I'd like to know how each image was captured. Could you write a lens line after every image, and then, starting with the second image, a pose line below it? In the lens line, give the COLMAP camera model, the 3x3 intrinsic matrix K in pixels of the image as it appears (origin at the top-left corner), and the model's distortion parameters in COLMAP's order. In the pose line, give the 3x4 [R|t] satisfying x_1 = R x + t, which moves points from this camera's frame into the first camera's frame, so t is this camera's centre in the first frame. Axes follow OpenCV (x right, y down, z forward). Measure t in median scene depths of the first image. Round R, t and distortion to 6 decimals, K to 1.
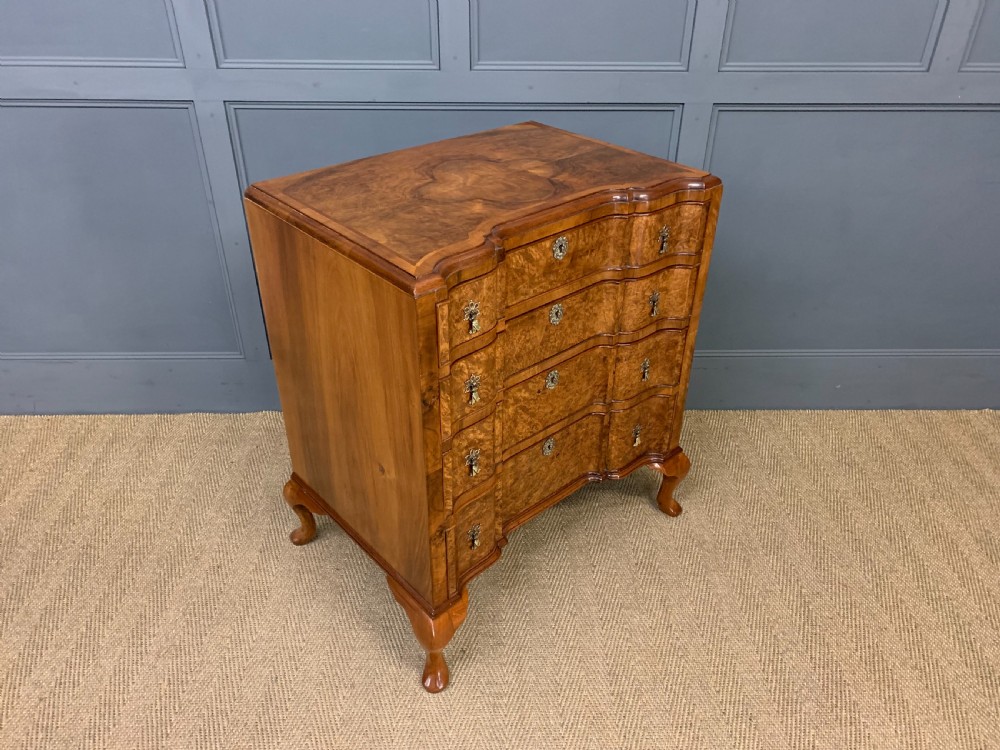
lens RADIAL K [[771.6, 0, 502.8], [0, 771.6, 371.0], [0, 0, 1]] dist [0.030606, -0.016033]
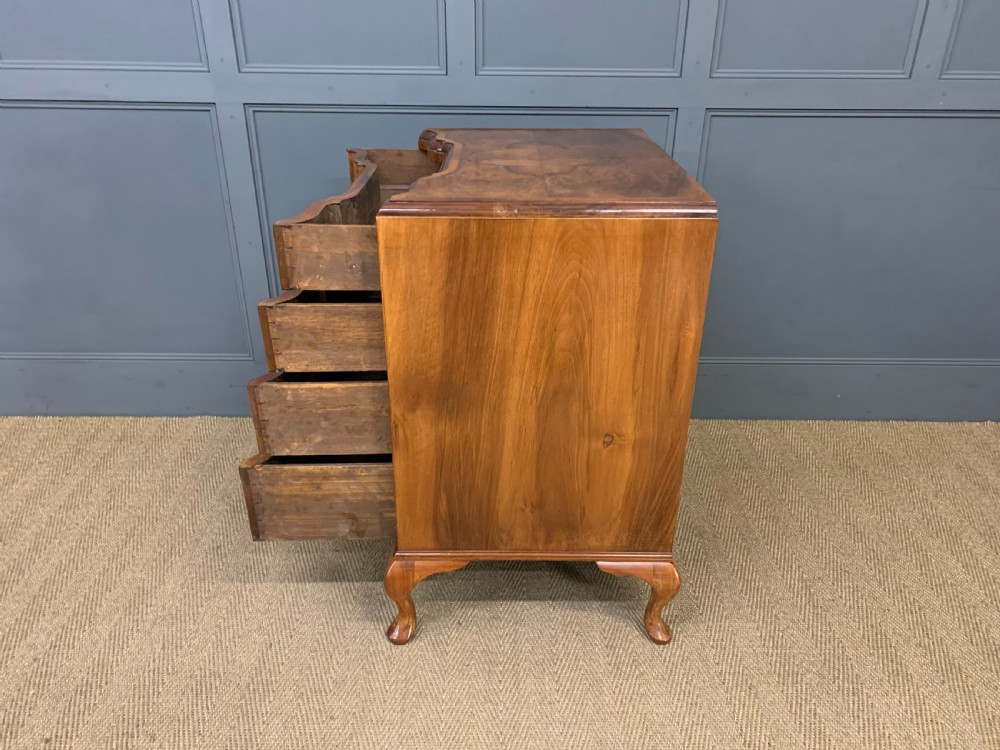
lens RADIAL K [[771.6, 0, 501.5], [0, 771.6, 380.2], [0, 0, 1]] dist [0.030606, -0.016033]
pose [[0.999832, 0.008375, -0.016329, 0.015698], [-0.009973, 0.994902, -0.100357, 0.145311], [0.015405, 0.100503, 0.994818, -0.015952]]
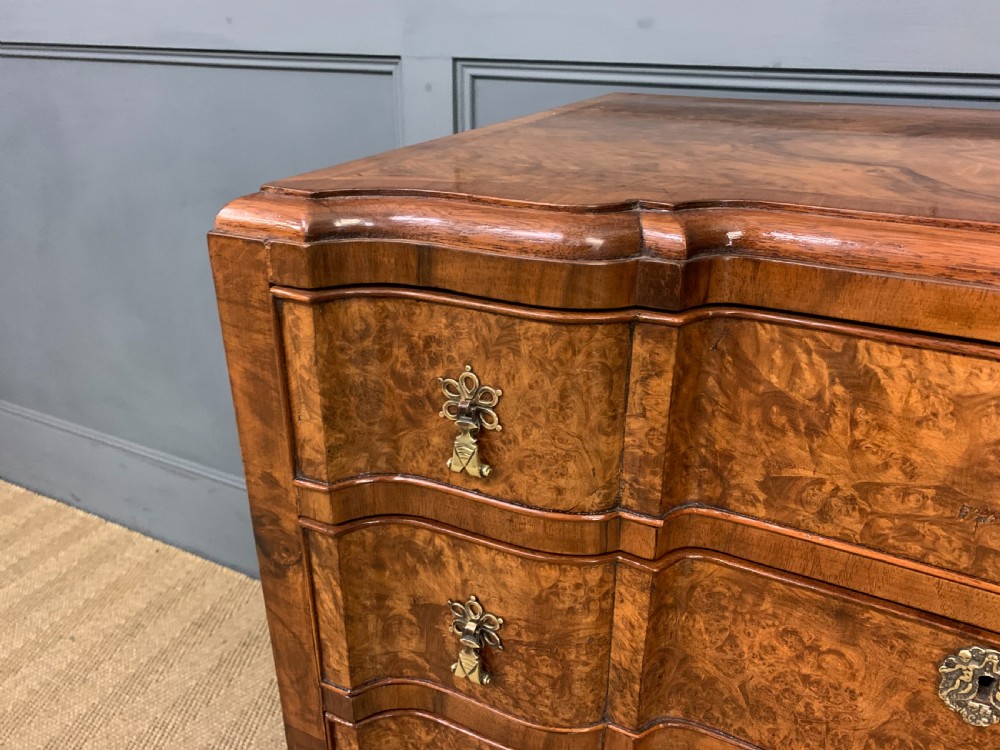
lens RADIAL K [[771.6, 0, 495.6], [0, 771.6, 369.8], [0, 0, 1]] dist [0.030606, -0.016033]
pose [[0.880100, 0.192217, -0.434139, -0.098265], [-0.252213, 0.963976, -0.084489, -0.139811], [0.402259, 0.183854, 0.896875, 0.673042]]
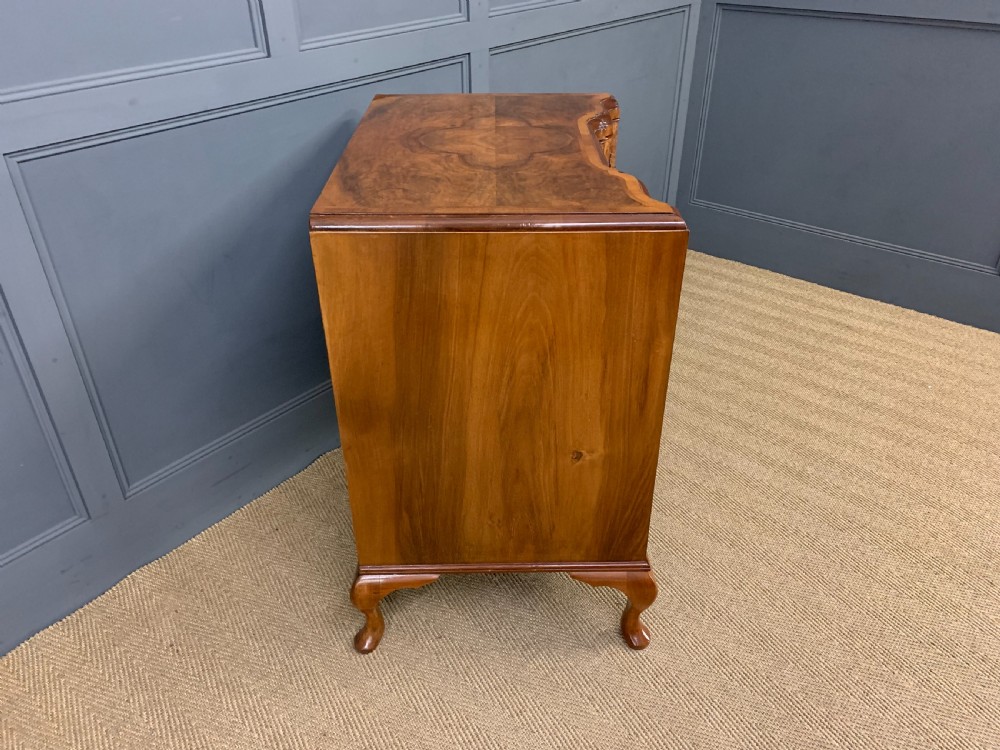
lens RADIAL K [[771.6, 0, 503.7], [0, 771.6, 370.6], [0, 0, 1]] dist [0.030606, -0.016033]
pose [[0.655608, -0.413669, 0.631709, -0.630860], [0.412777, 0.896863, 0.158909, -0.123375], [-0.632292, 0.156573, 0.758744, 0.281482]]
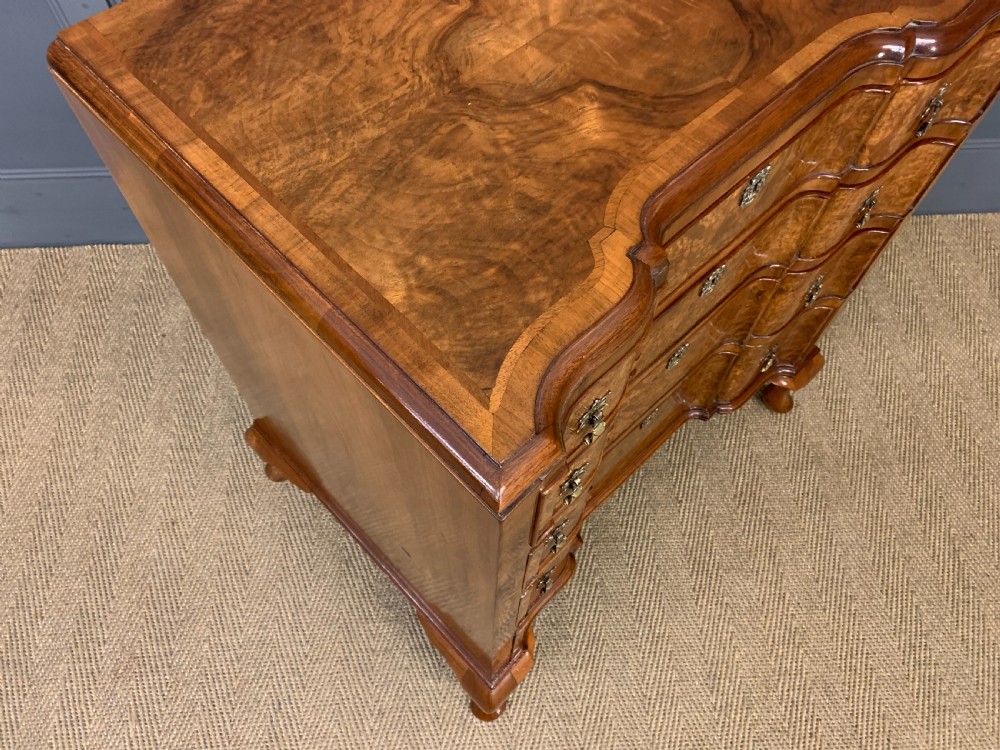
lens RADIAL K [[771.6, 0, 505.1], [0, 771.6, 372.1], [0, 0, 1]] dist [0.030606, -0.016033]
pose [[0.998950, -0.029620, 0.034940, -0.080745], [0.009522, 0.880413, 0.474113, -0.236507], [-0.044805, -0.473283, 0.879770, 0.440302]]
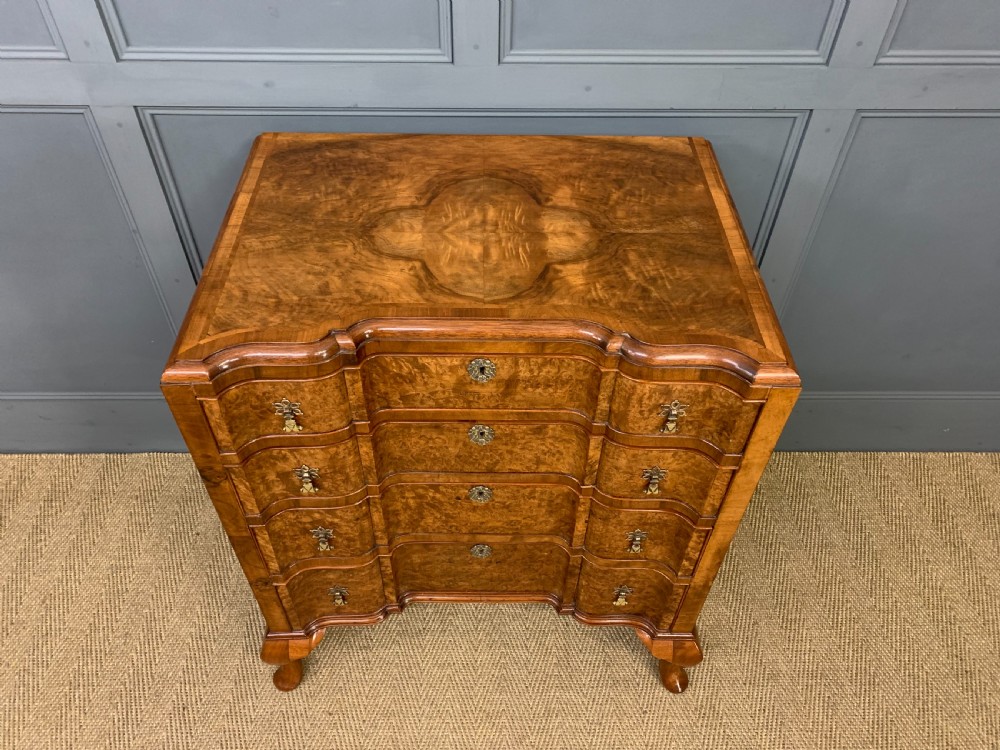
lens RADIAL K [[771.6, 0, 491.4], [0, 771.6, 370.8], [0, 0, 1]] dist [0.030606, -0.016033]
pose [[0.999900, 0.011117, -0.008790, -0.042843], [-0.008670, 0.970443, 0.241175, -0.317491], [0.011212, -0.241074, 0.970442, 0.316849]]
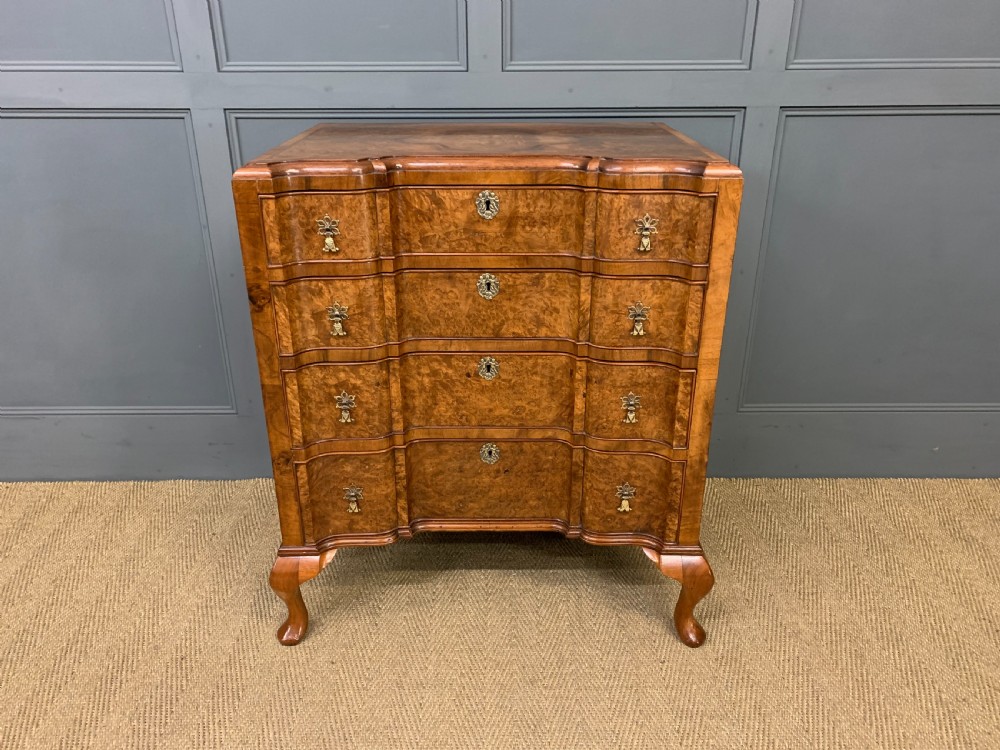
lens RADIAL K [[771.6, 0, 496.6], [0, 771.6, 367.5], [0, 0, 1]] dist [0.030606, -0.016033]
pose [[0.999648, -0.003186, -0.026341, -0.028252], [-0.001052, 0.987230, -0.159299, 0.093399], [0.026512, 0.159271, 0.986879, 0.197019]]
